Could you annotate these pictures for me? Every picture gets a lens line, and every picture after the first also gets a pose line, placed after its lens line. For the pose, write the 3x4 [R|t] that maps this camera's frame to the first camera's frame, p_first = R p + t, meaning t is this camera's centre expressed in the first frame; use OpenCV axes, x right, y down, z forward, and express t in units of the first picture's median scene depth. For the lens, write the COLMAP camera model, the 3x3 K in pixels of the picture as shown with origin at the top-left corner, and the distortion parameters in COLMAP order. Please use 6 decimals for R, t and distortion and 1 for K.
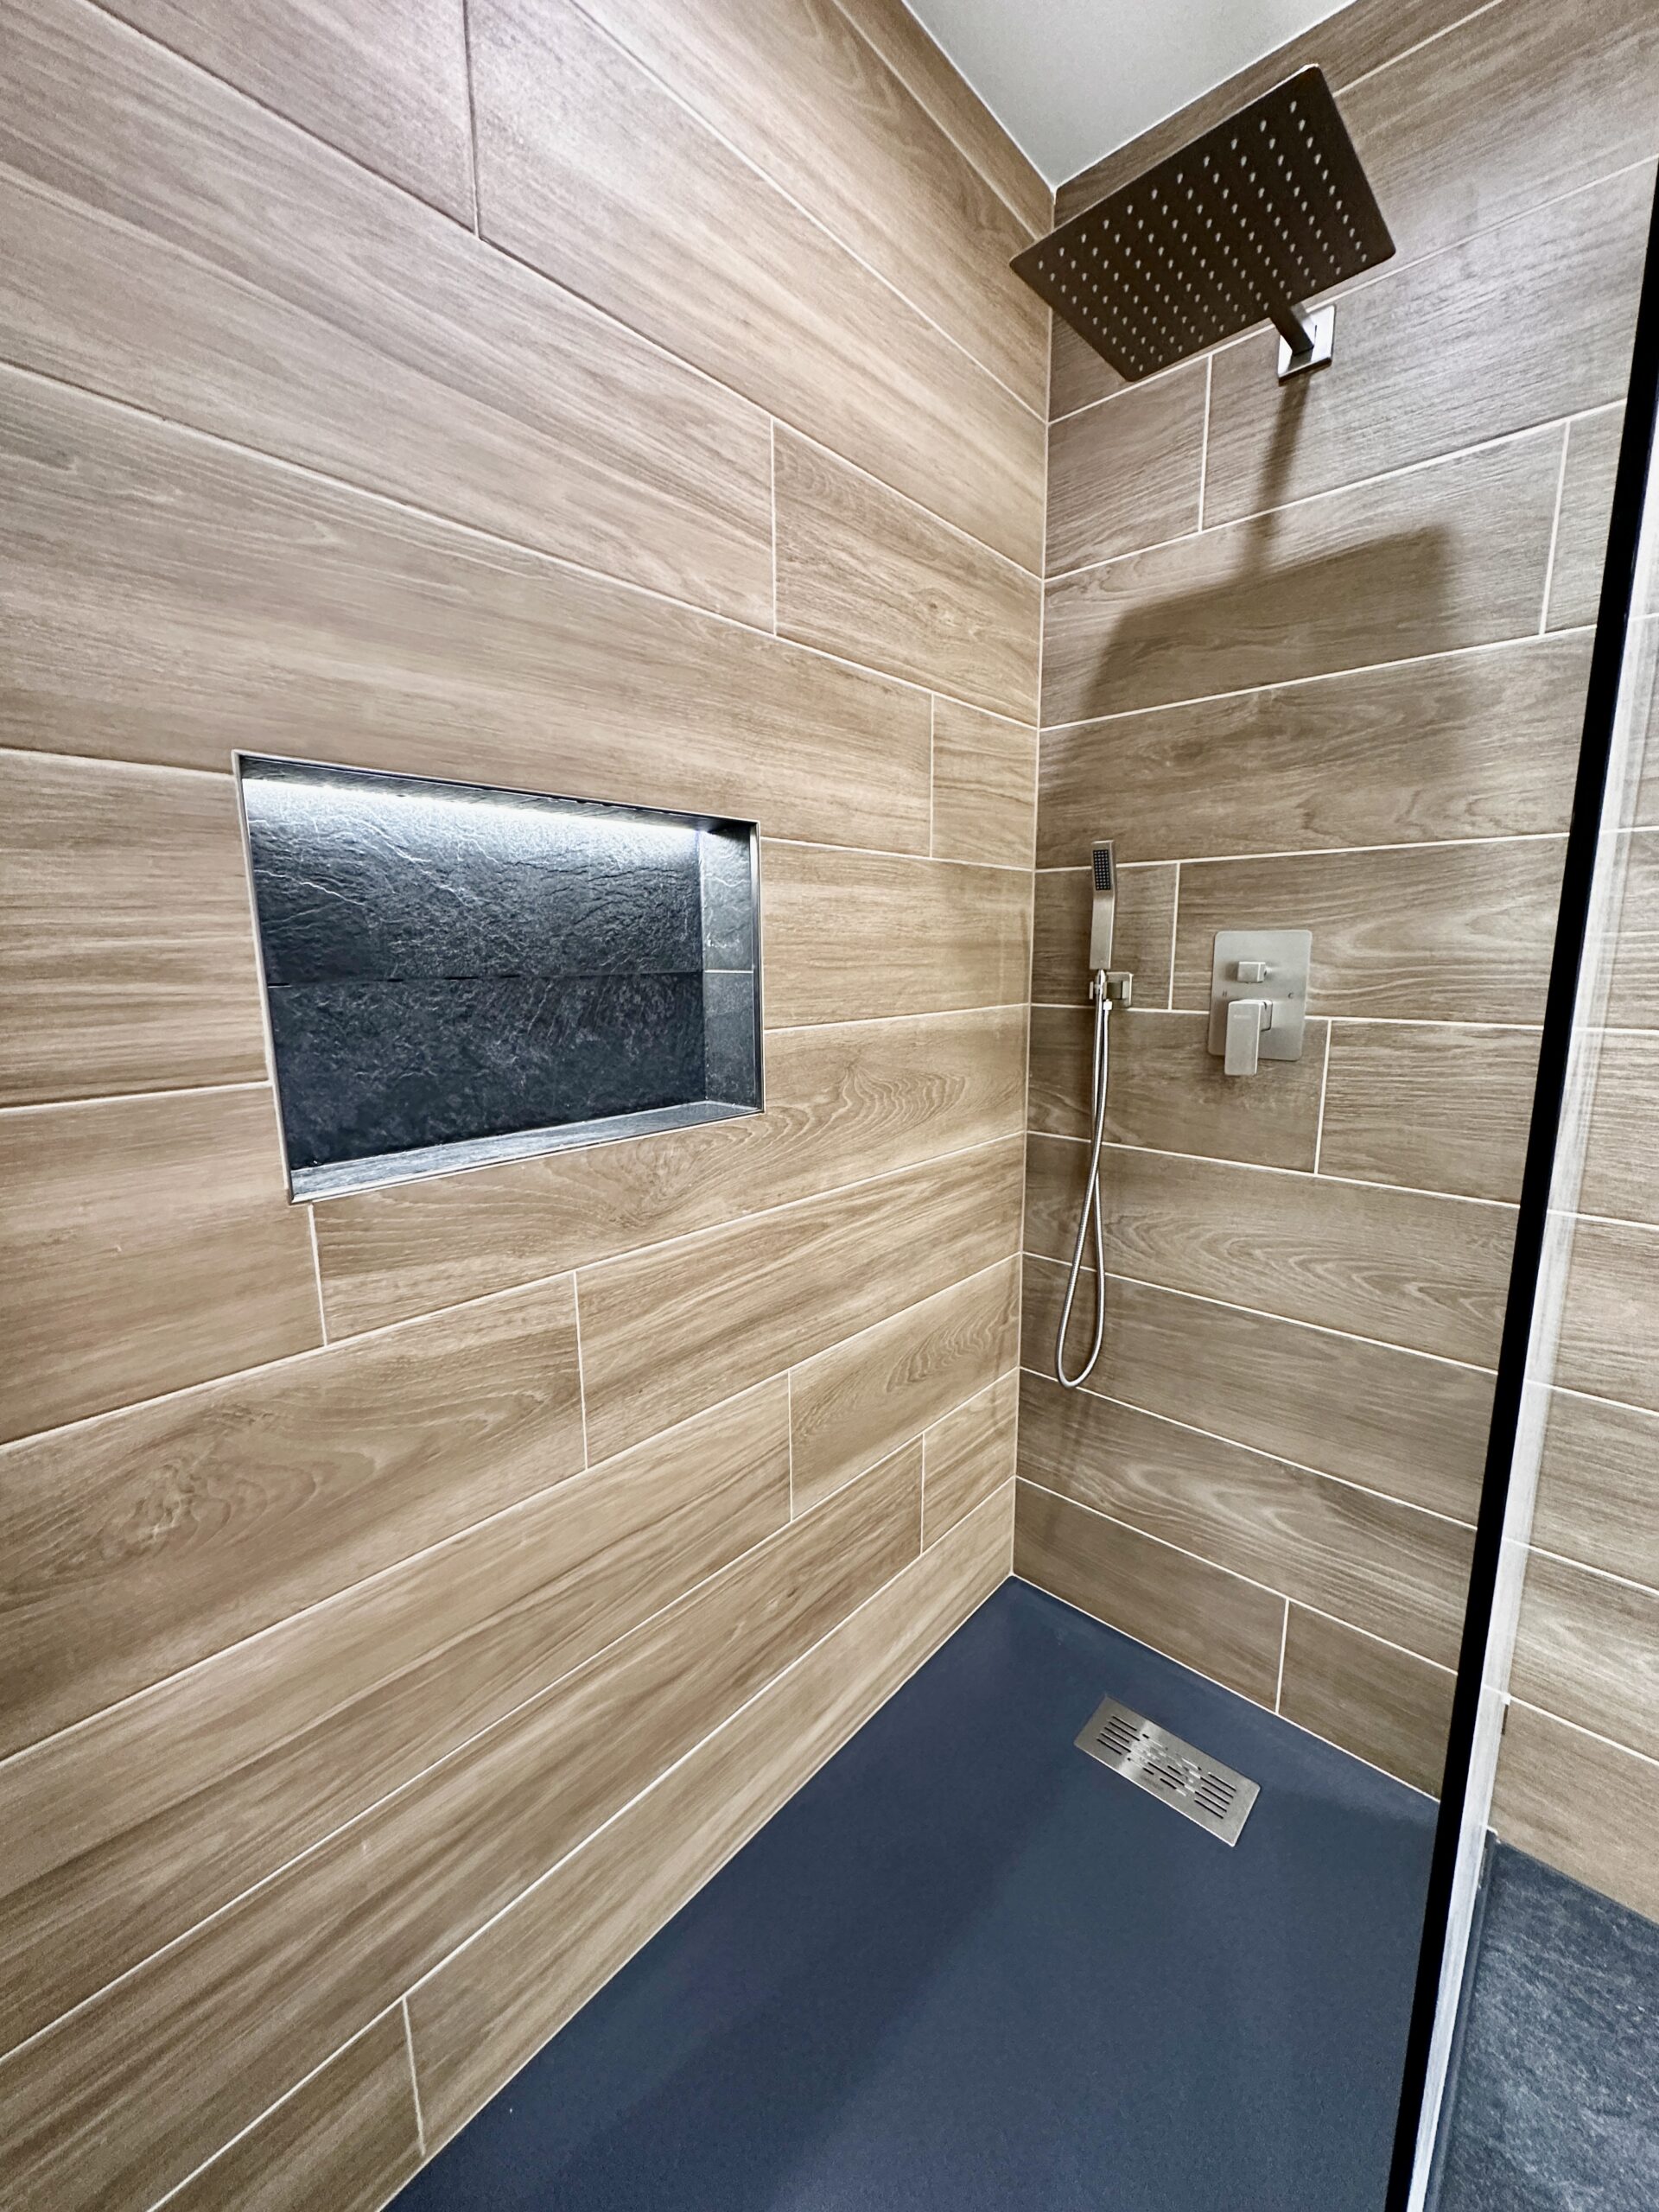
lens RADIAL K [[881.0, 0, 827.7], [0, 881.0, 1104.6], [0, 0, 1]] dist [-0.002092, -0.000002]
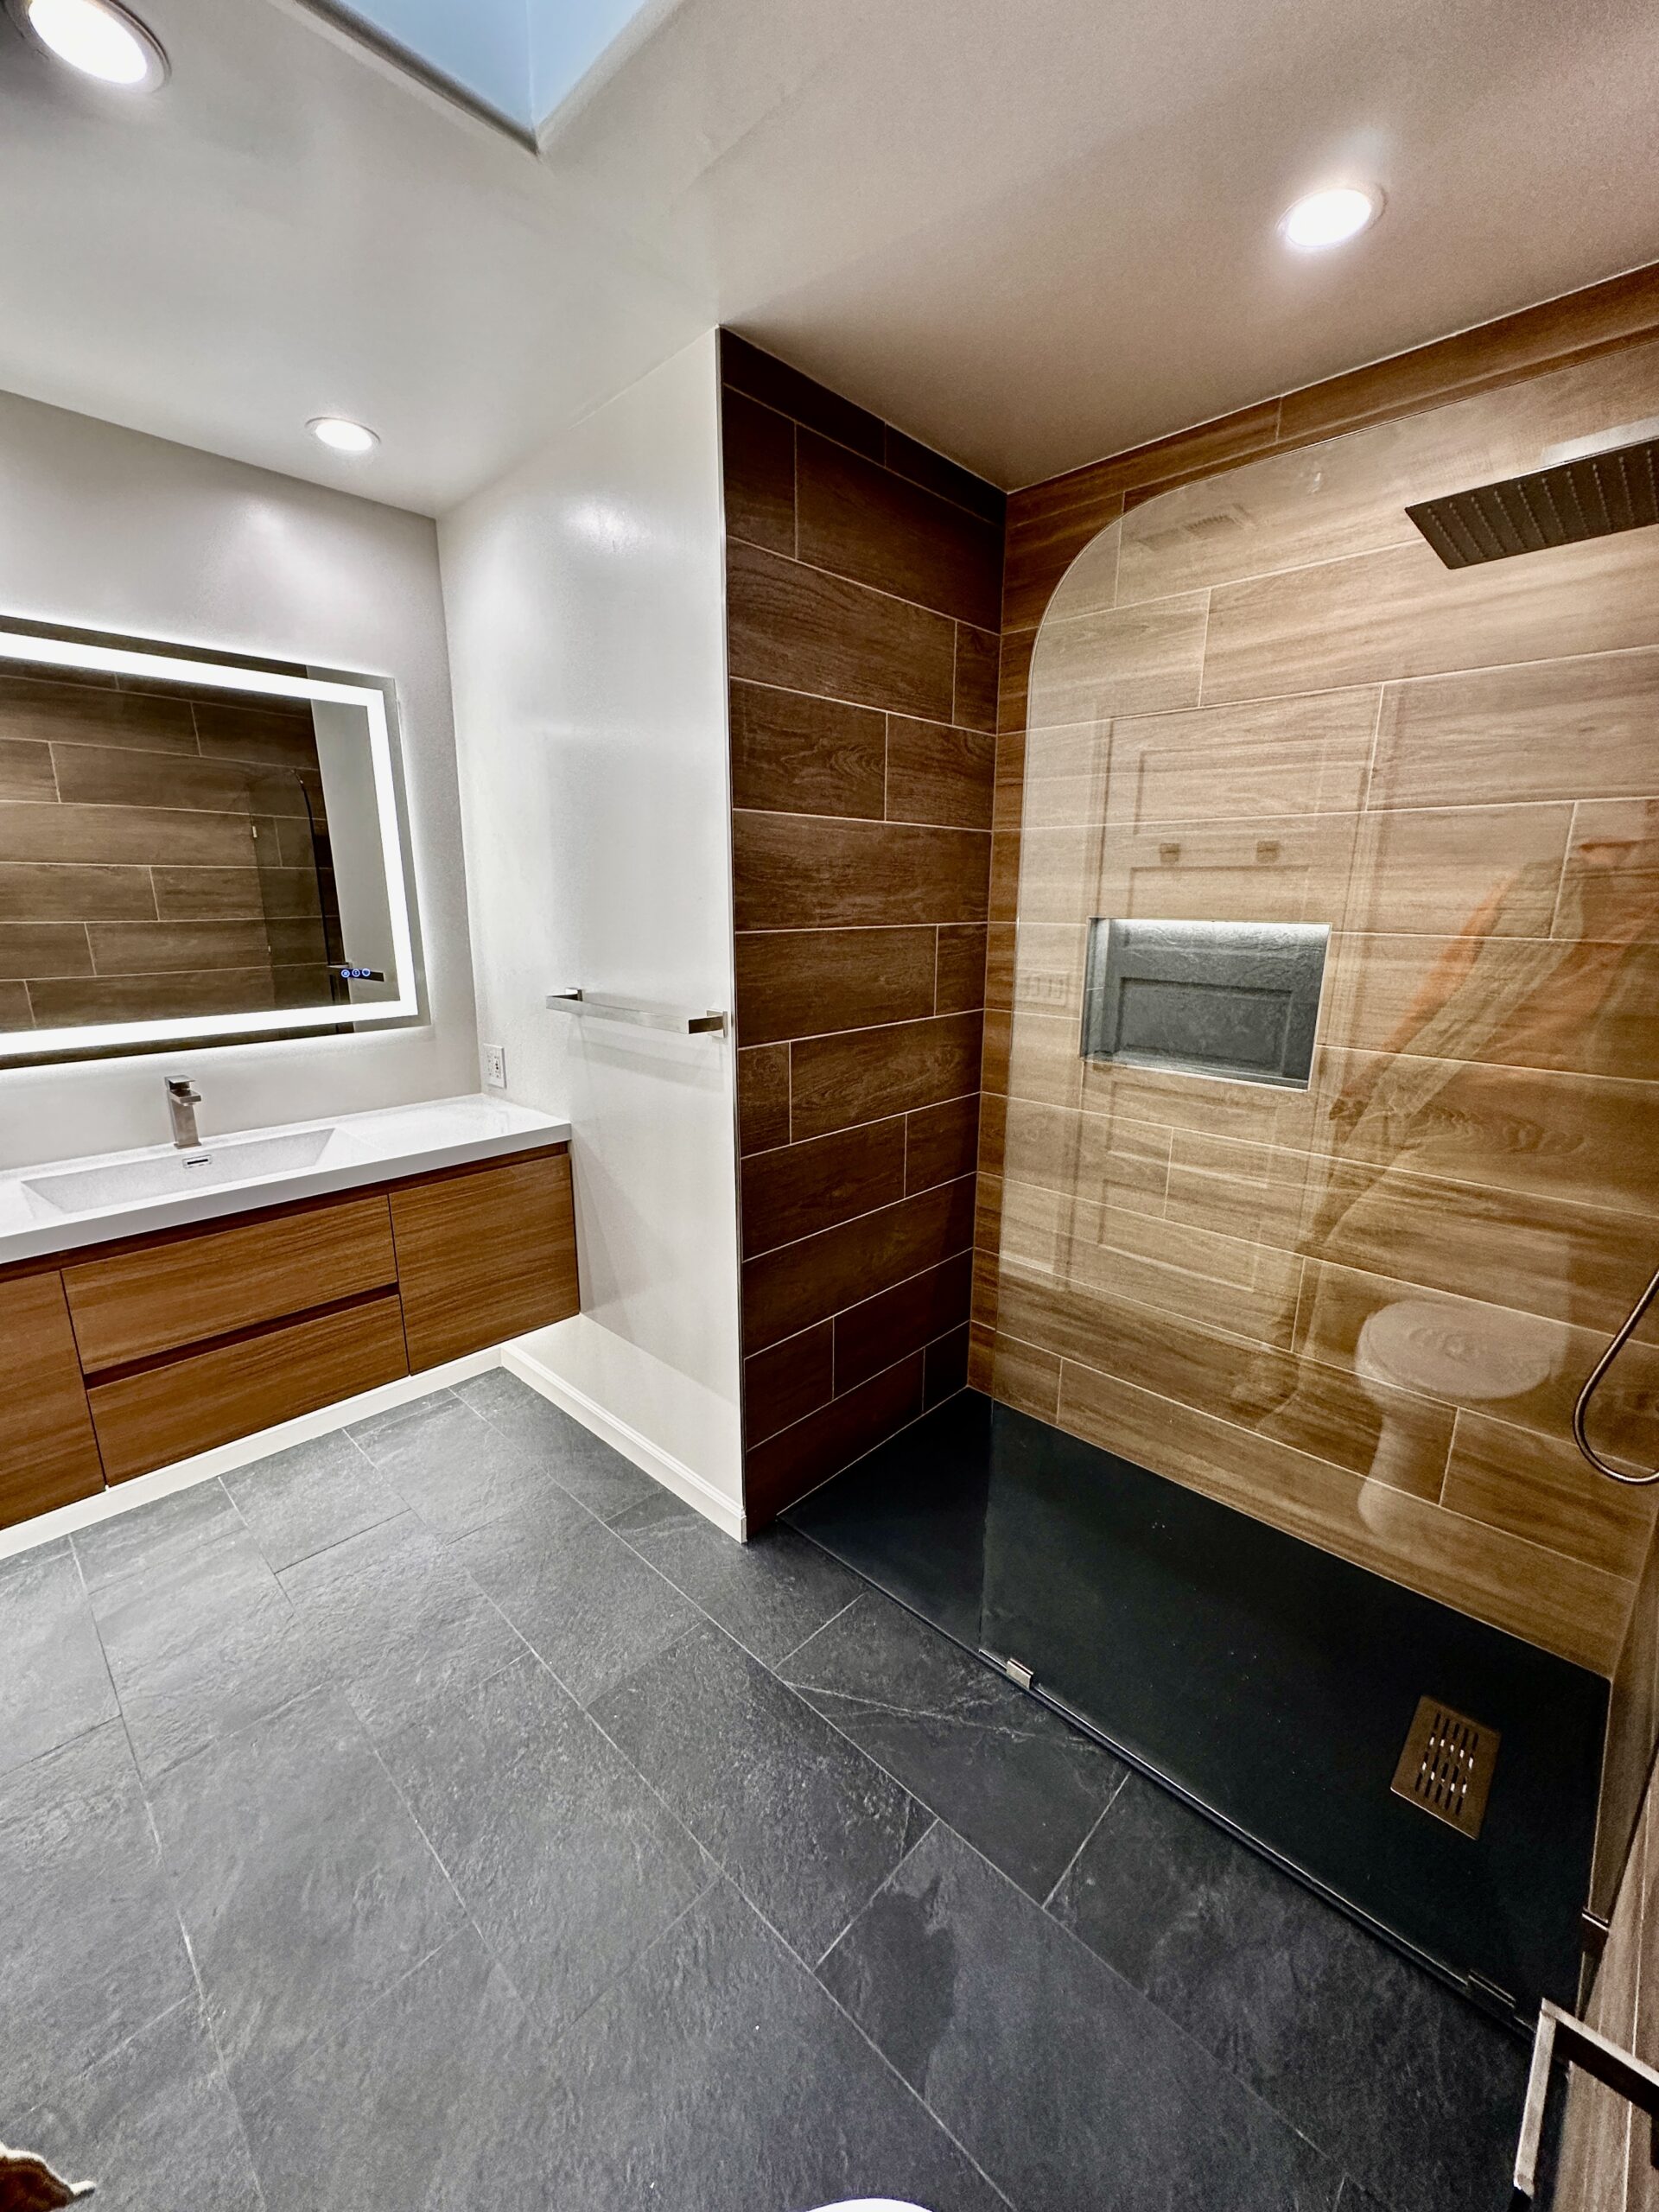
lens RADIAL K [[885.6, 0, 827.6], [0, 885.6, 1103.0], [0, 0, 1]] dist [0.000318, 0.000180]
pose [[-0.027289, 0.238112, -0.970854, 1.530020], [-0.181326, 0.953925, 0.239056, -0.200644], [0.983044, 0.182565, 0.017144, 0.070239]]
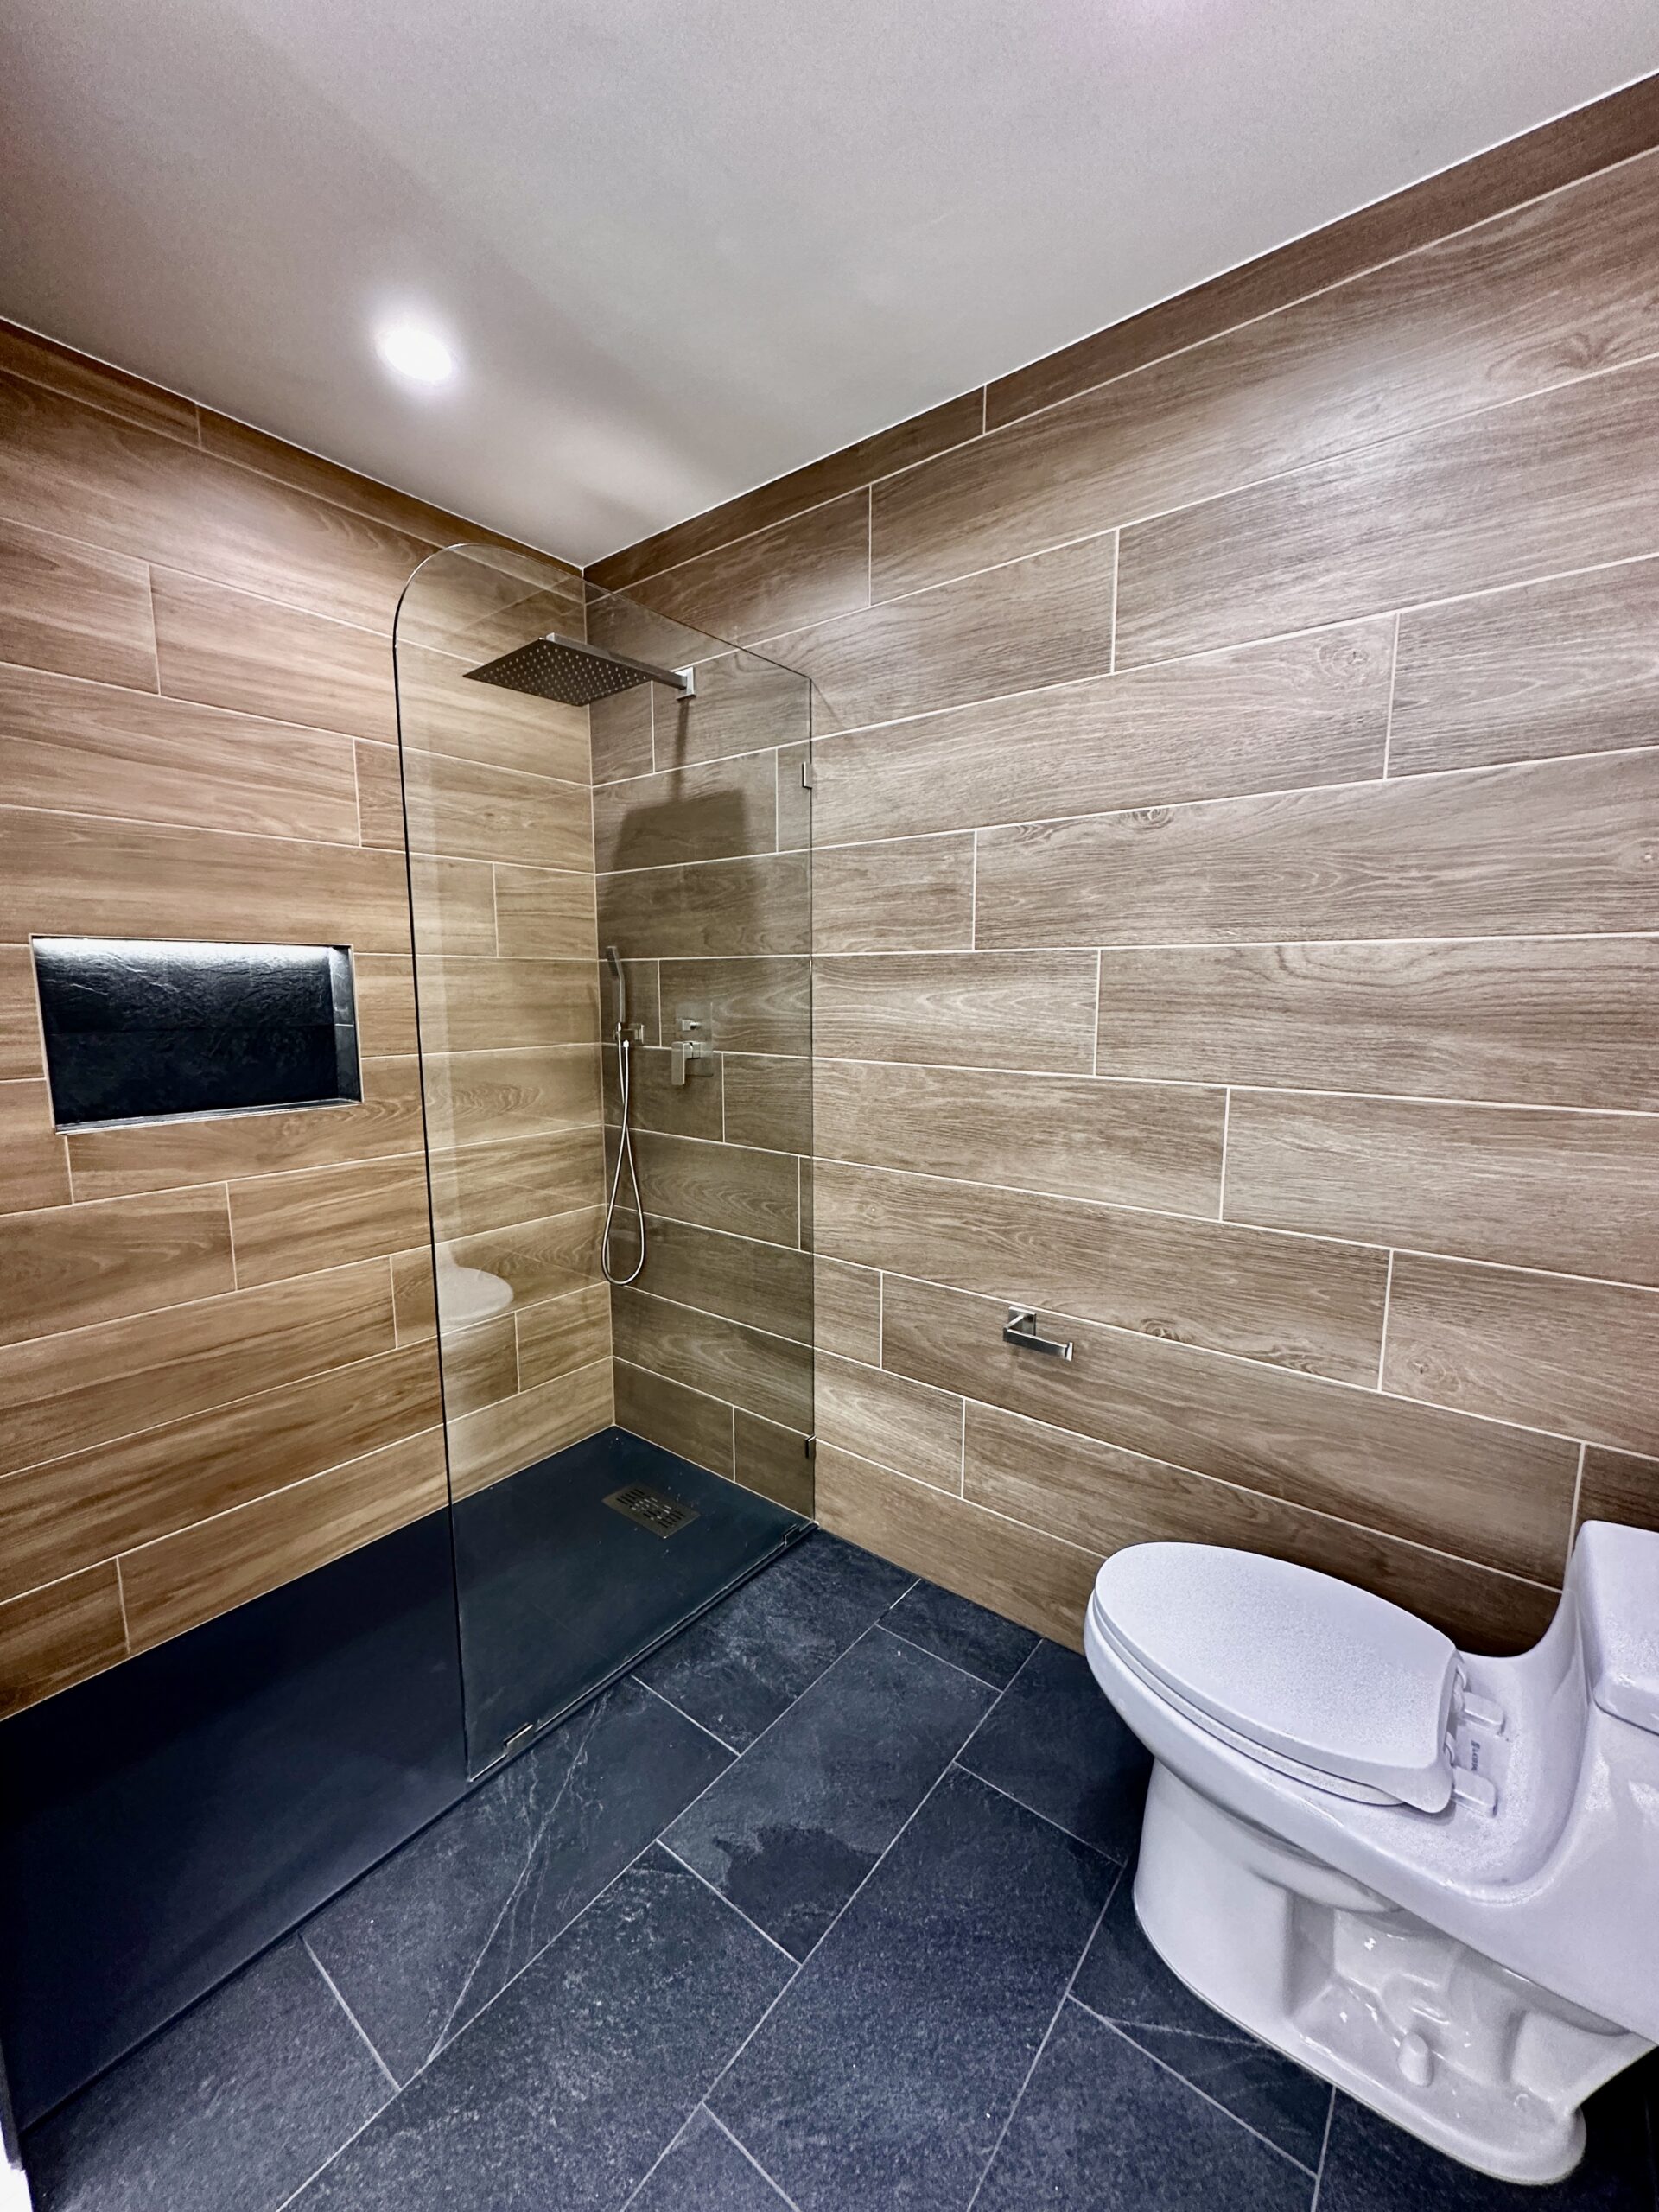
lens RADIAL K [[885.6, 0, 827.6], [0, 885.6, 1103.0], [0, 0, 1]] dist [0.000318, 0.000180]
pose [[0.997385, -0.002668, 0.072223, 0.705308], [0.005838, 0.999027, -0.043704, 0.087959], [-0.072036, 0.044012, 0.996431, -0.820779]]
